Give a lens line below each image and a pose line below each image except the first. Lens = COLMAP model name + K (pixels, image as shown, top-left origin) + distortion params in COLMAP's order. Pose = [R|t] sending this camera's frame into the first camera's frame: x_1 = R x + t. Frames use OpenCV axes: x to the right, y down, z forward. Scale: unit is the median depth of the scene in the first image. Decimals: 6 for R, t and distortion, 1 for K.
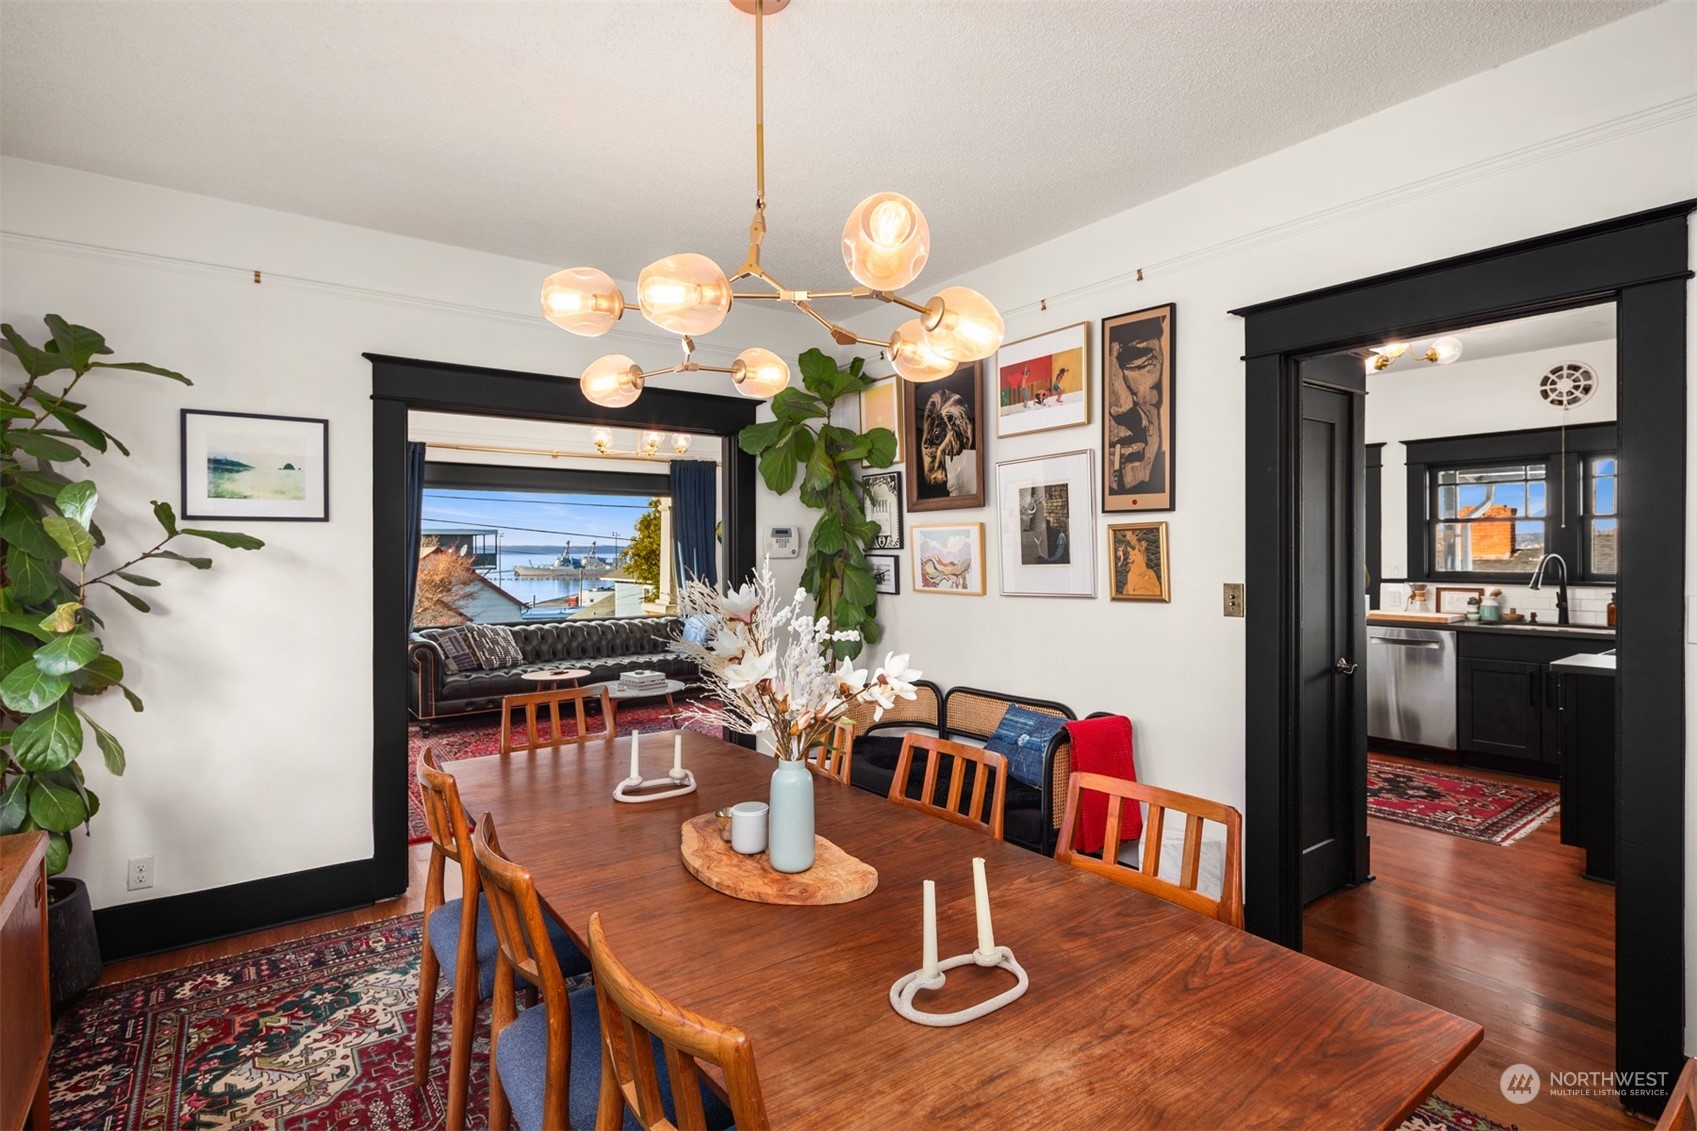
lens RADIAL K [[827.7, 0, 845.4], [0, 827.7, 557.9], [0, 0, 1]] dist [-0.000903, 0.000018]
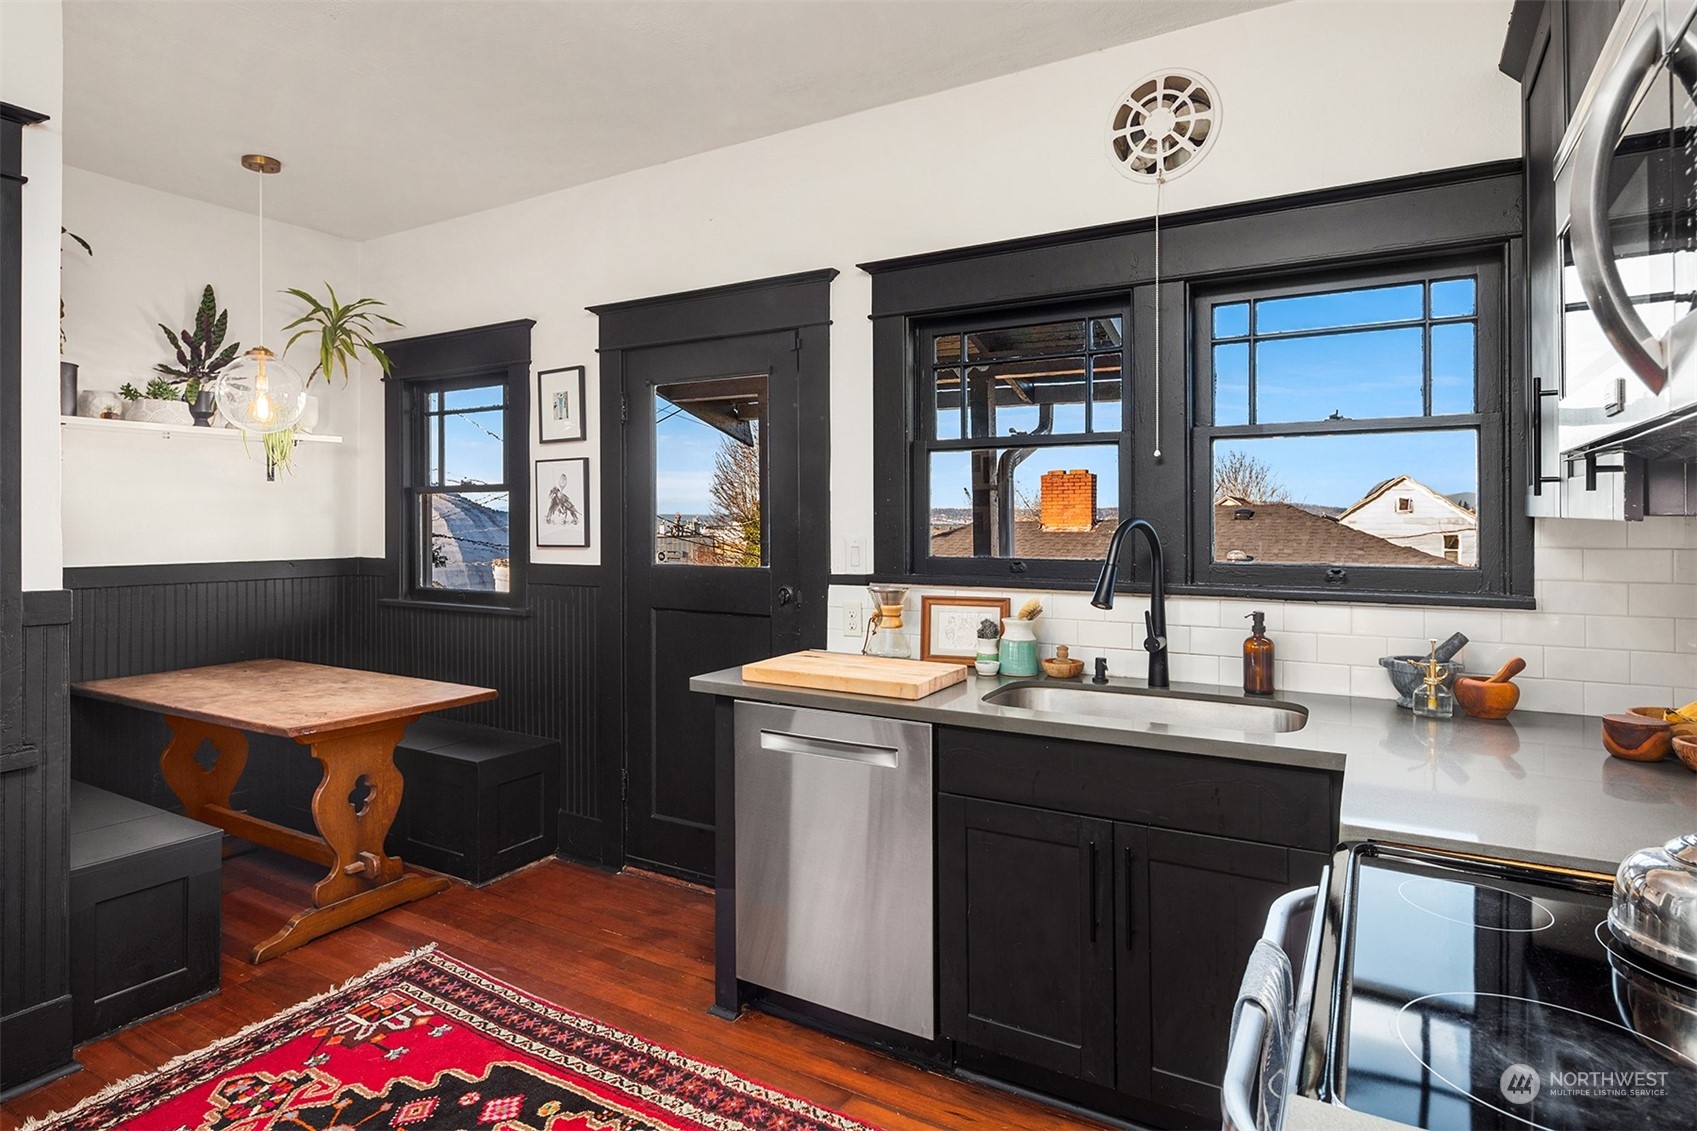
lens RADIAL K [[885.0, 0, 859.6], [0, 885.0, 522.0], [0, 0, 1]] dist [0.002931, -0.001163]
pose [[0.916290, 0.005269, 0.400480, 0.532299], [-0.001583, 0.999953, -0.009535, 0.001347], [-0.400512, 0.008103, 0.916256, 0.628591]]
